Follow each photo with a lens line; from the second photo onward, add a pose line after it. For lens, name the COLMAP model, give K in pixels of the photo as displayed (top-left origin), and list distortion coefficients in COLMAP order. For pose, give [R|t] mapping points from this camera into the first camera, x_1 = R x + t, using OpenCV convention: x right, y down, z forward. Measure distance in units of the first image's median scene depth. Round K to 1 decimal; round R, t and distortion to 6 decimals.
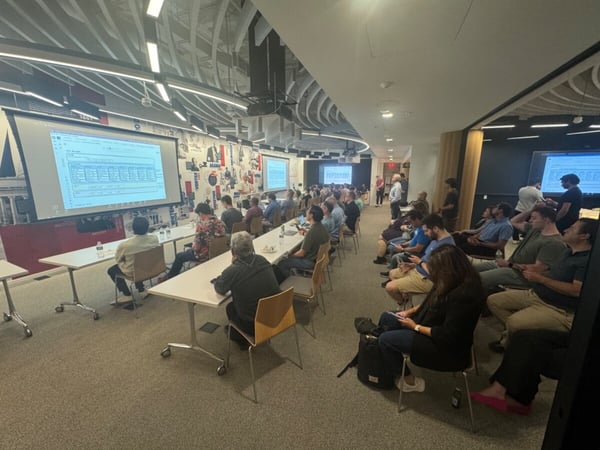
lens RADIAL K [[242.8, 0, 300.0], [0, 242.8, 225.0], [0, 0, 1]] dist [-0.000123, -0.000011]
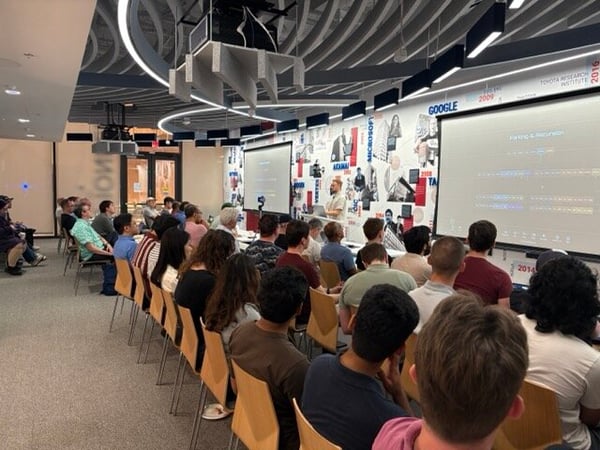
lens RADIAL K [[427.0, 0, 299.9], [0, 427.0, 236.7], [0, 0, 1]] dist [0.091214, -0.113330]
pose [[-0.653313, 0.062009, -0.754545, 0.520498], [-0.177164, 0.956447, 0.231997, -0.309226], [0.736068, 0.285245, -0.613873, 1.633958]]
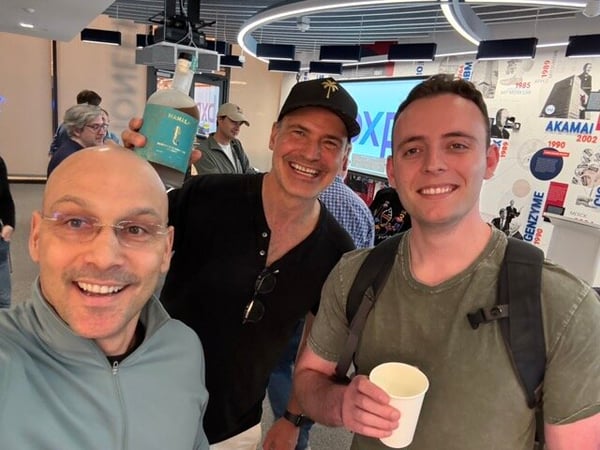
lens RADIAL K [[427.0, 0, 299.9], [0, 427.0, 236.7], [0, 0, 1]] dist [0.091214, -0.113330]
pose [[-0.602398, 0.125034, -0.788342, 0.427211], [-0.271273, 0.896796, 0.349525, -0.218770], [0.750685, 0.424409, -0.506310, 1.108049]]
